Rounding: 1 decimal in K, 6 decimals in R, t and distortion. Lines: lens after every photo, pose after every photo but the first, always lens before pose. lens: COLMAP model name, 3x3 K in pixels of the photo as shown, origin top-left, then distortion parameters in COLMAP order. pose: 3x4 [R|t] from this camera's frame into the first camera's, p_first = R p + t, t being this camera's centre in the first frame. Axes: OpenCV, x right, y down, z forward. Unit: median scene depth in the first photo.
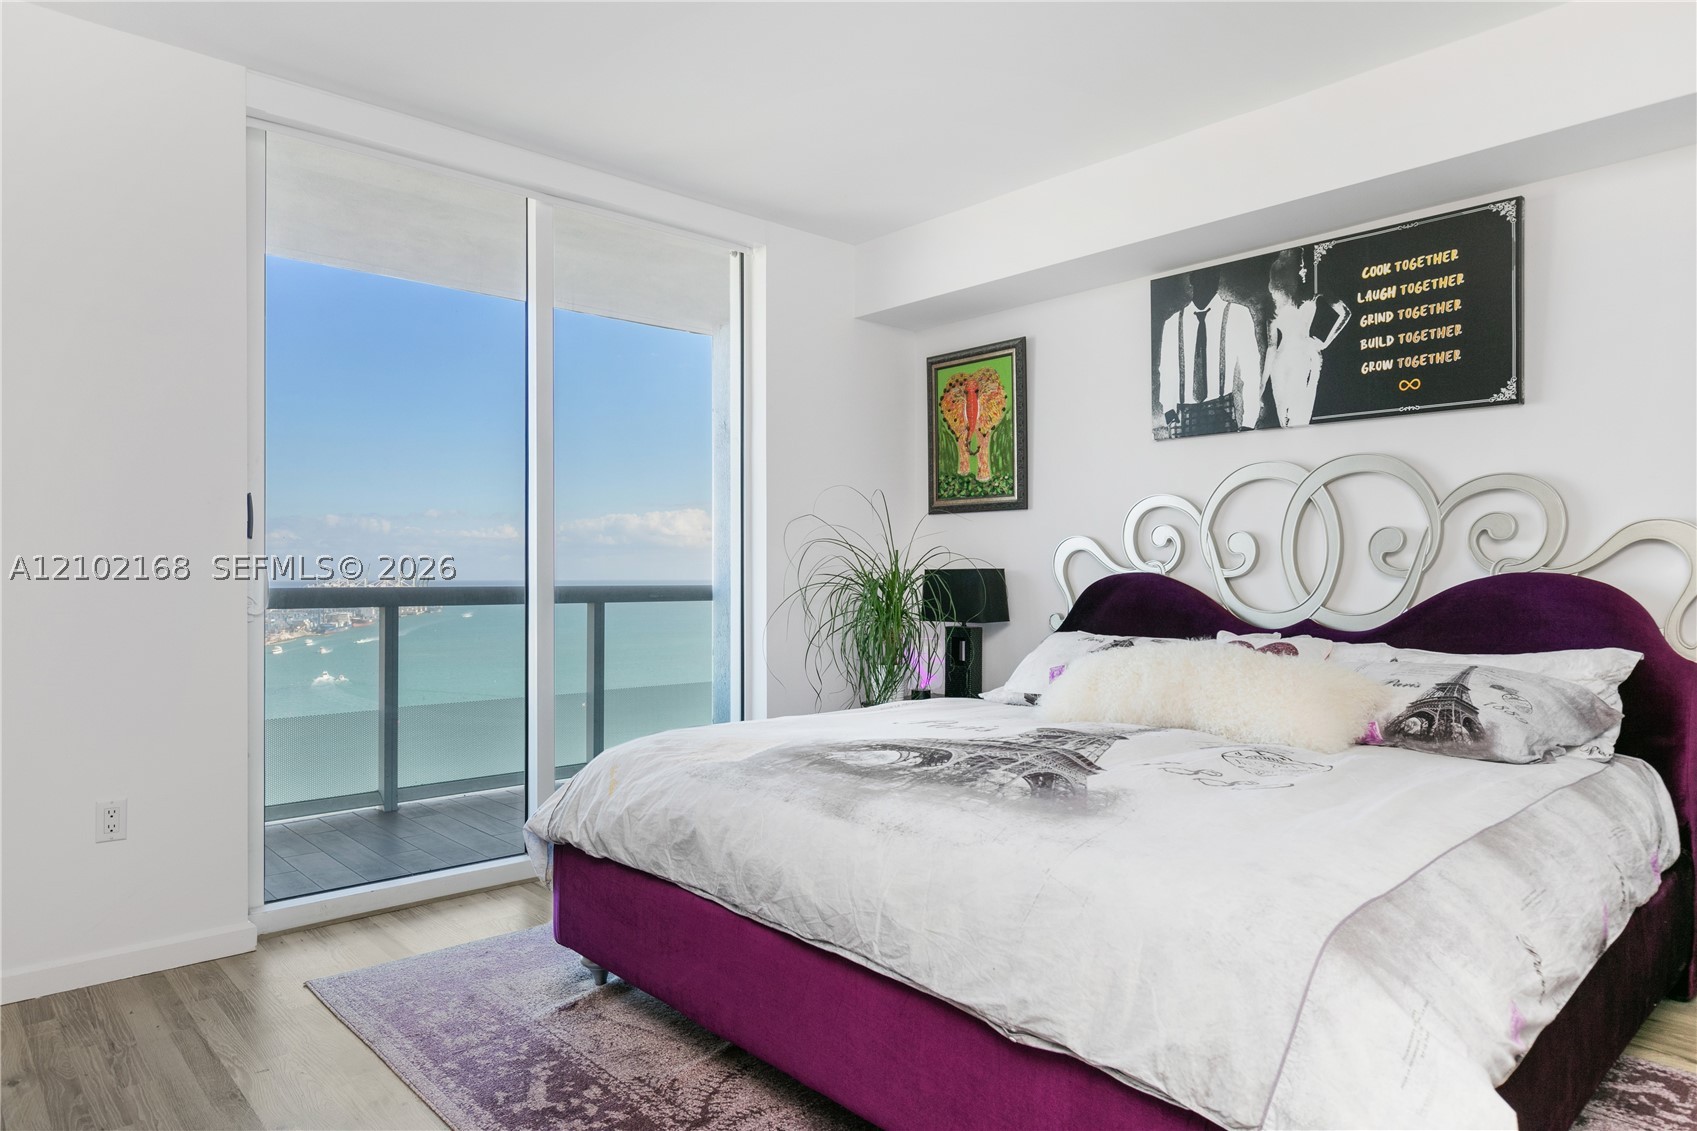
lens RADIAL K [[1011.1, 0, 847.7], [0, 1011.1, 566.9], [0, 0, 1]] dist [-0.000594, 0.000674]
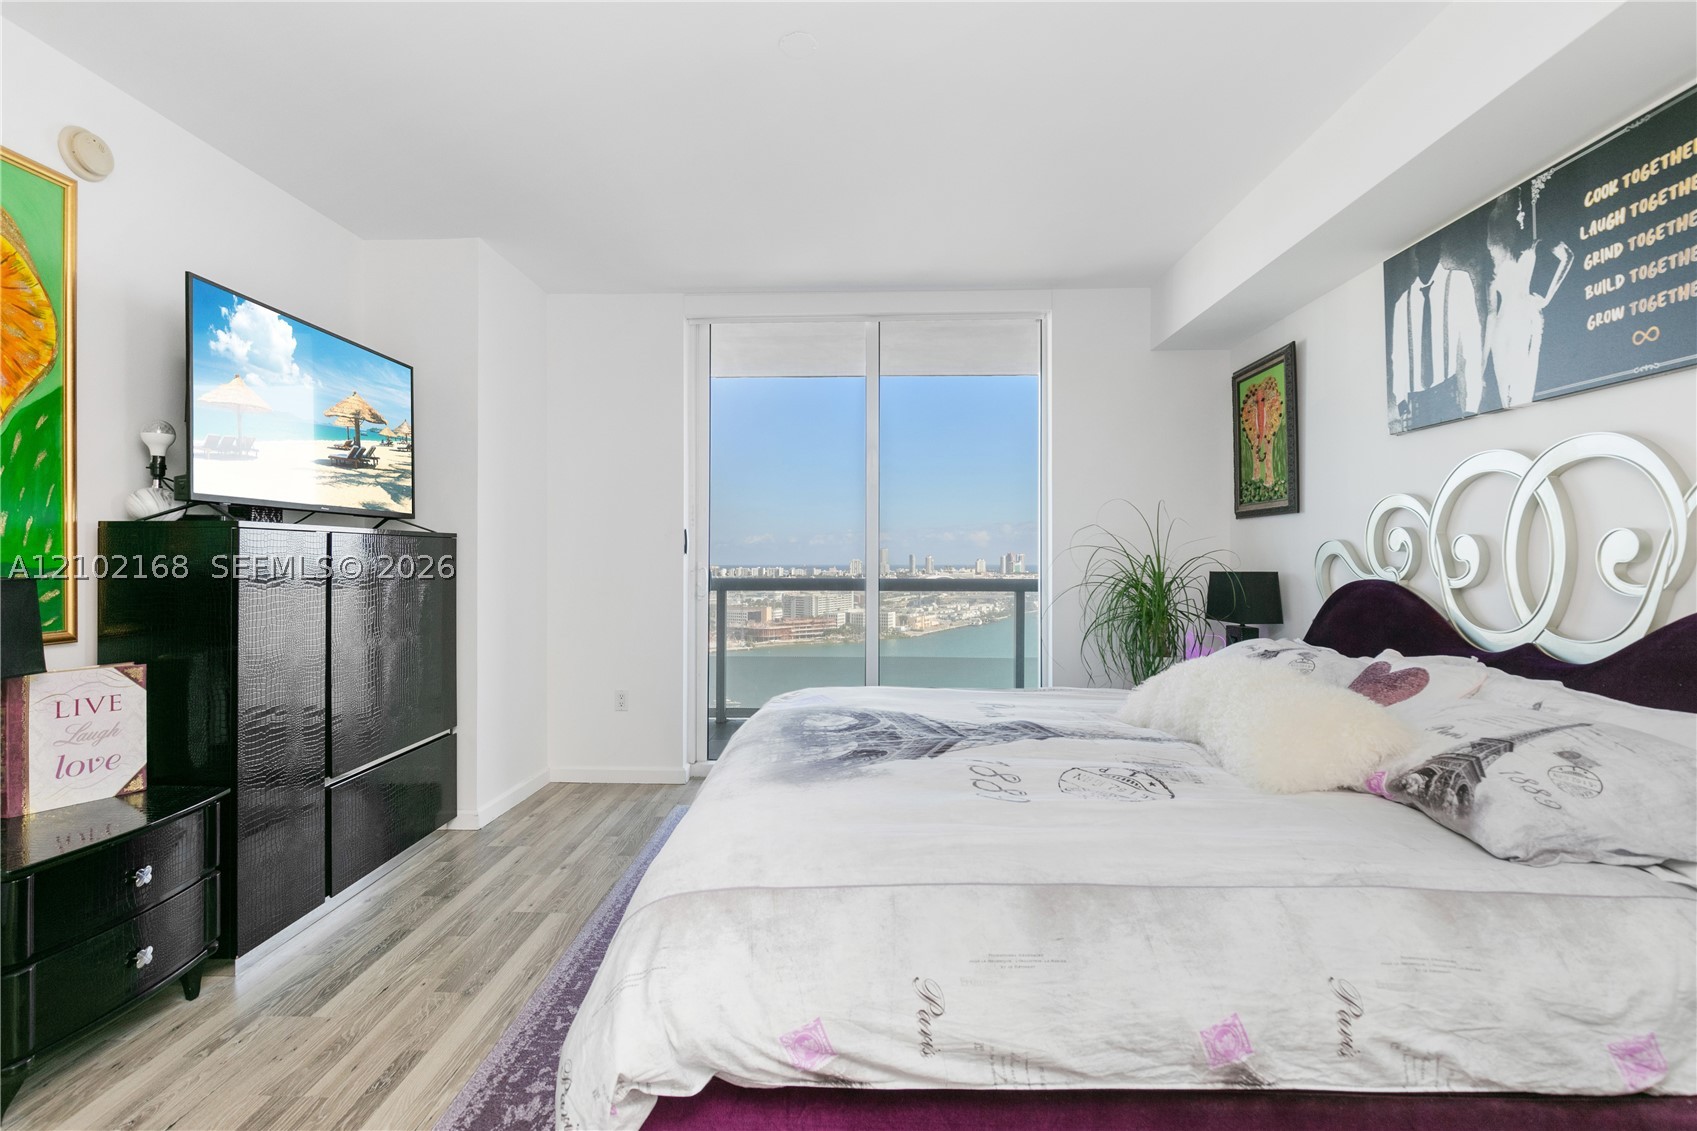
lens RADIAL K [[775.6, 0, 849.1], [0, 775.6, 551.2], [0, 0, 1]] dist [0.001657, -0.000299]
pose [[0.725645, -0.006160, -0.688042, 0.473356], [0.001818, 0.999974, -0.007034, -0.018113], [0.688067, 0.003853, 0.725637, 0.170232]]
